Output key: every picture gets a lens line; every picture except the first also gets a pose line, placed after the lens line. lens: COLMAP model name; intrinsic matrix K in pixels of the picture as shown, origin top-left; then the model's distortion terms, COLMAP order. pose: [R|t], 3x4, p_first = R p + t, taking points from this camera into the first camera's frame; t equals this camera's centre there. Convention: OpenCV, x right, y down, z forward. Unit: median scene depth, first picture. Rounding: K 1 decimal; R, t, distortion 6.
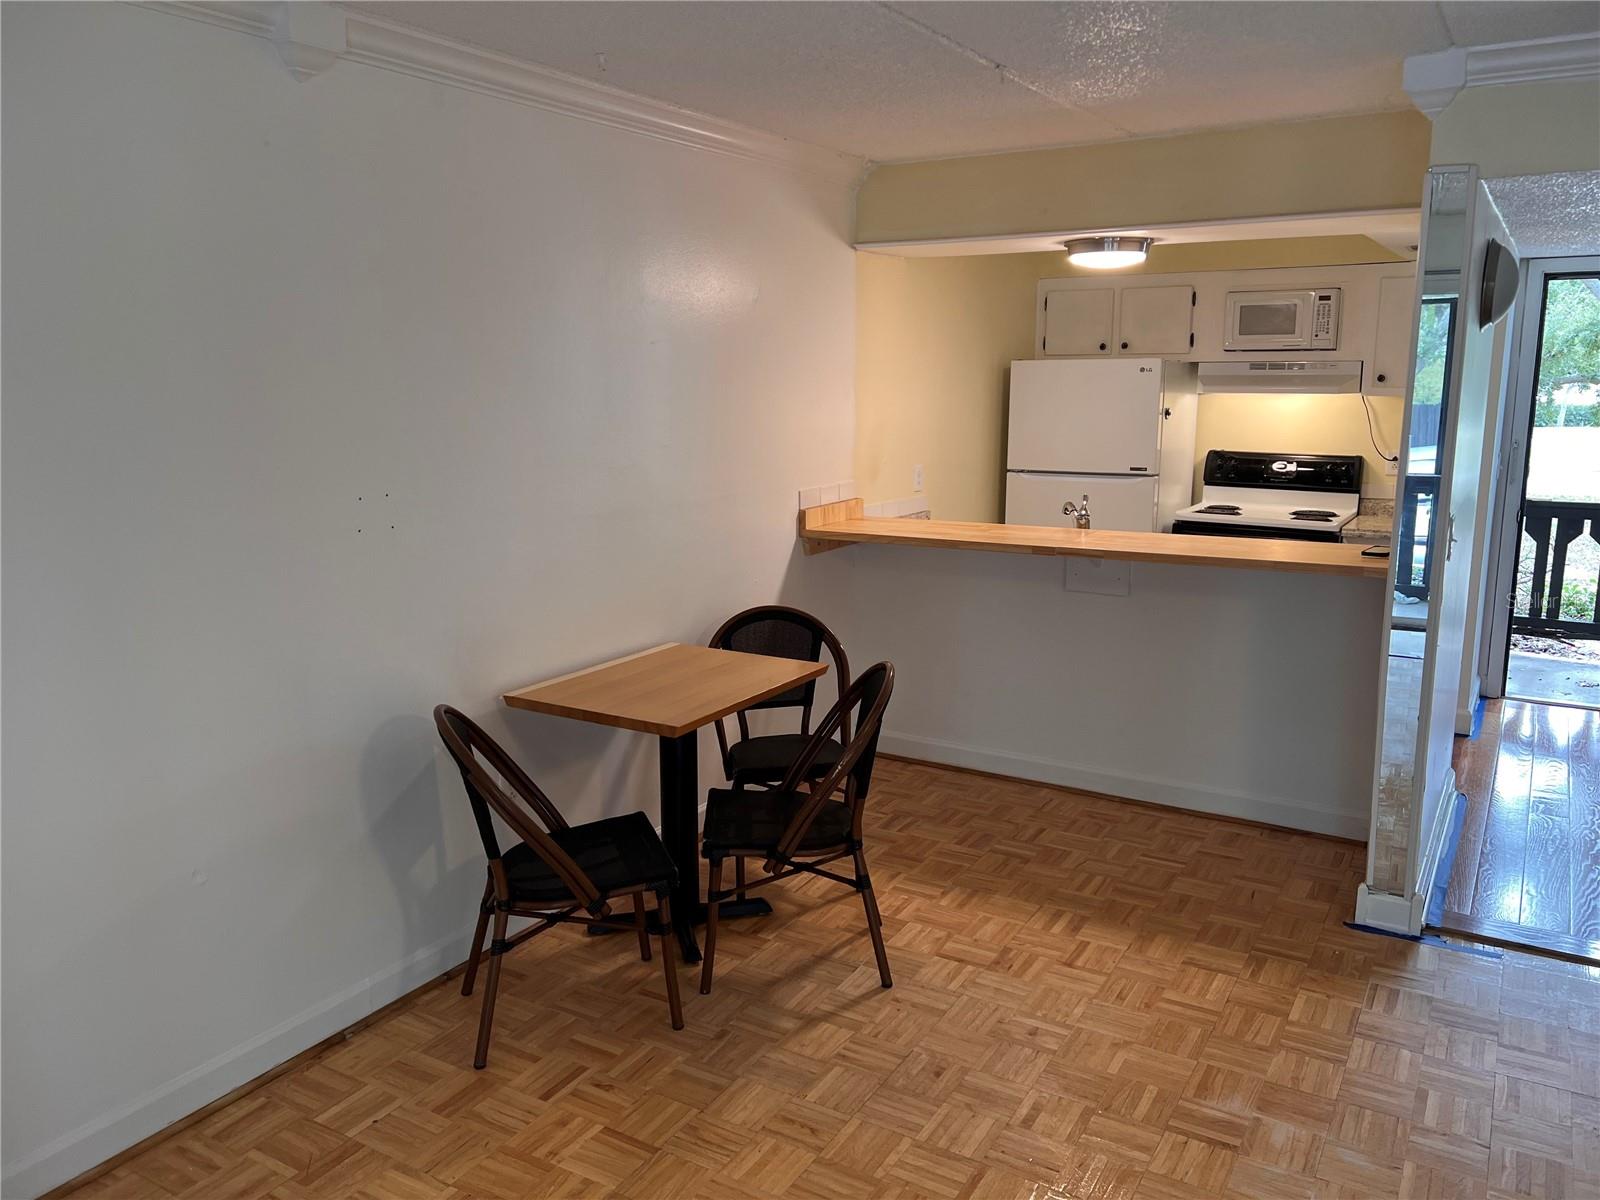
lens RADIAL K [[1197.5, 0, 806.2], [0, 1197.5, 595.9], [0, 0, 1]] dist [0.034262, -0.029466]
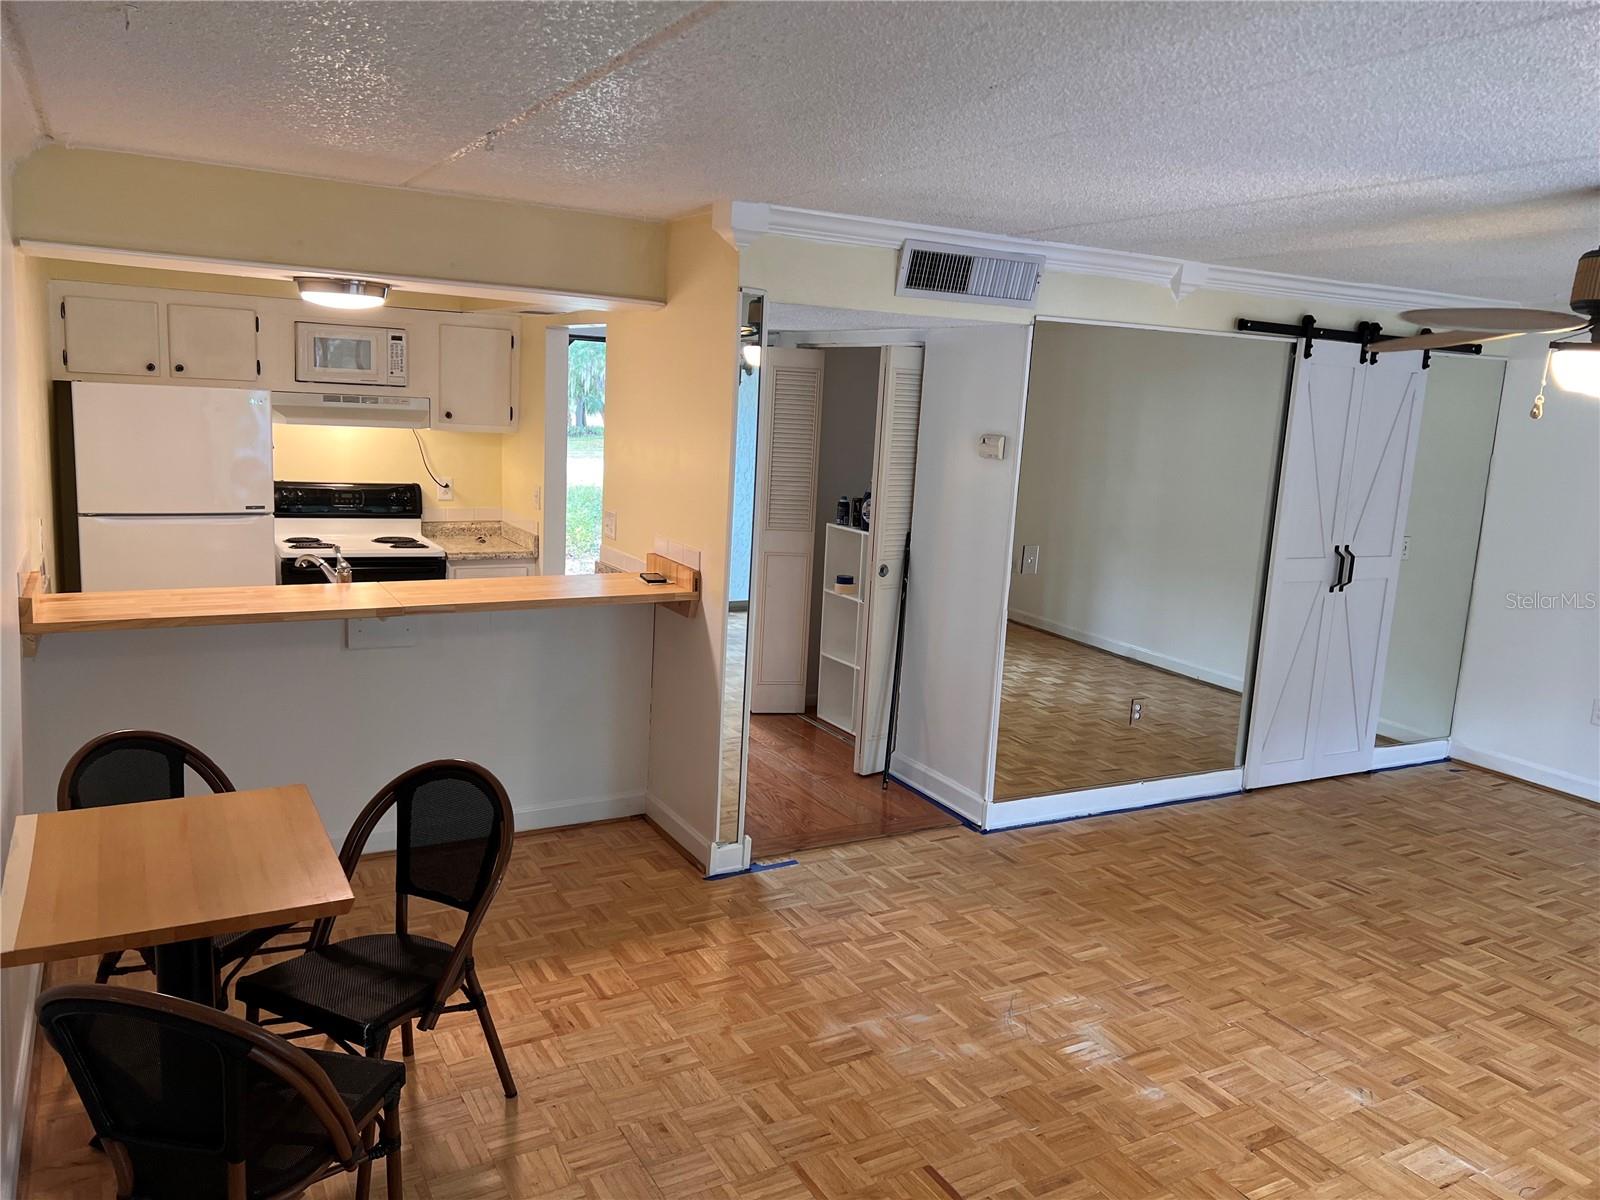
lens RADIAL K [[1197.5, 0, 811.6], [0, 1197.5, 595.8], [0, 0, 1]] dist [0.034262, -0.029466]
pose [[0.483546, -0.120831, 0.866939, -0.434949], [0.110054, 0.990959, 0.076732, -0.081505], [-0.868373, 0.058306, 0.492472, 0.224484]]
